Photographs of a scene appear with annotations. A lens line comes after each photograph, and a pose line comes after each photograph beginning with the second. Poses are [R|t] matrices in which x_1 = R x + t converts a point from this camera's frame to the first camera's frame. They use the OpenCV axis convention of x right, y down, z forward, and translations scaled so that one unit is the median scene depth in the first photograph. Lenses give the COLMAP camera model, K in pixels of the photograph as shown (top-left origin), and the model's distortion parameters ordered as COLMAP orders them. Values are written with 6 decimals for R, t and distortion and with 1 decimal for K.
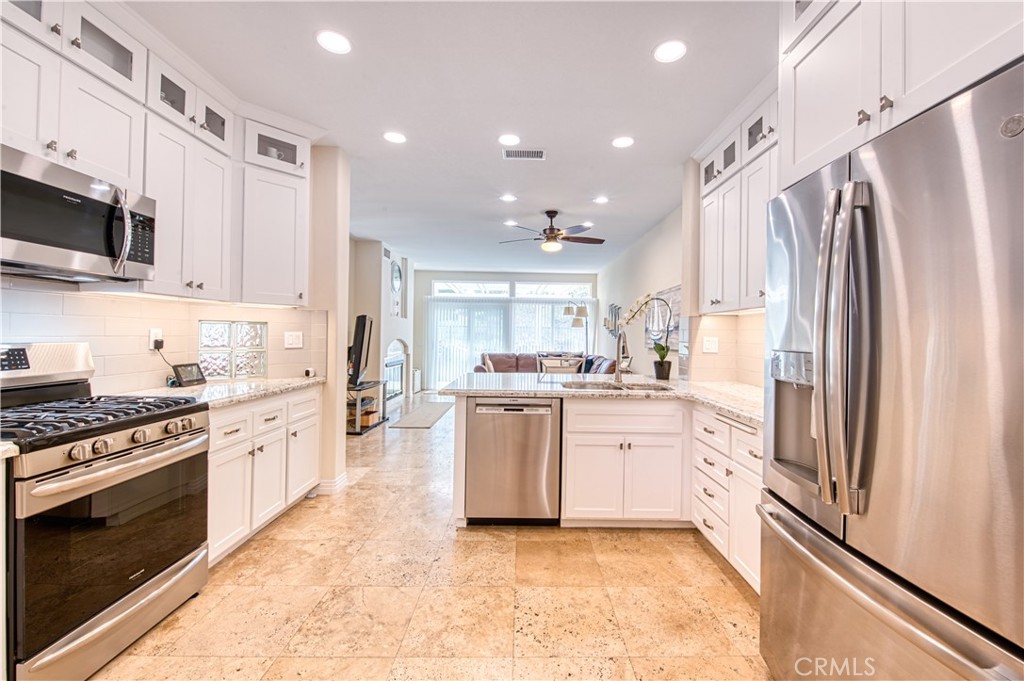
lens RADIAL K [[413.3, 0, 540.0], [0, 413.3, 334.3], [0, 0, 1]] dist [-0.000602, -0.001905]
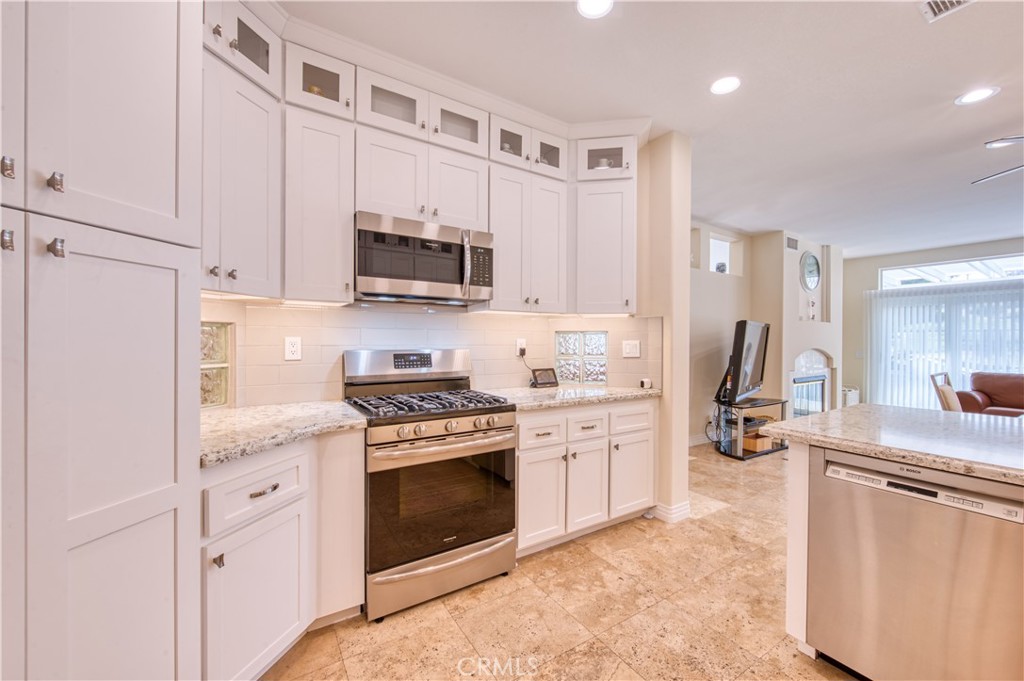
lens RADIAL K [[413.3, 0, 530.6], [0, 413.3, 341.7], [0, 0, 1]] dist [-0.000602, -0.001905]
pose [[0.527909, -0.008358, -0.849260, 0.117821], [0.004772, 0.999965, -0.006875, 0.002703], [0.849288, -0.000423, 0.527930, 0.325638]]
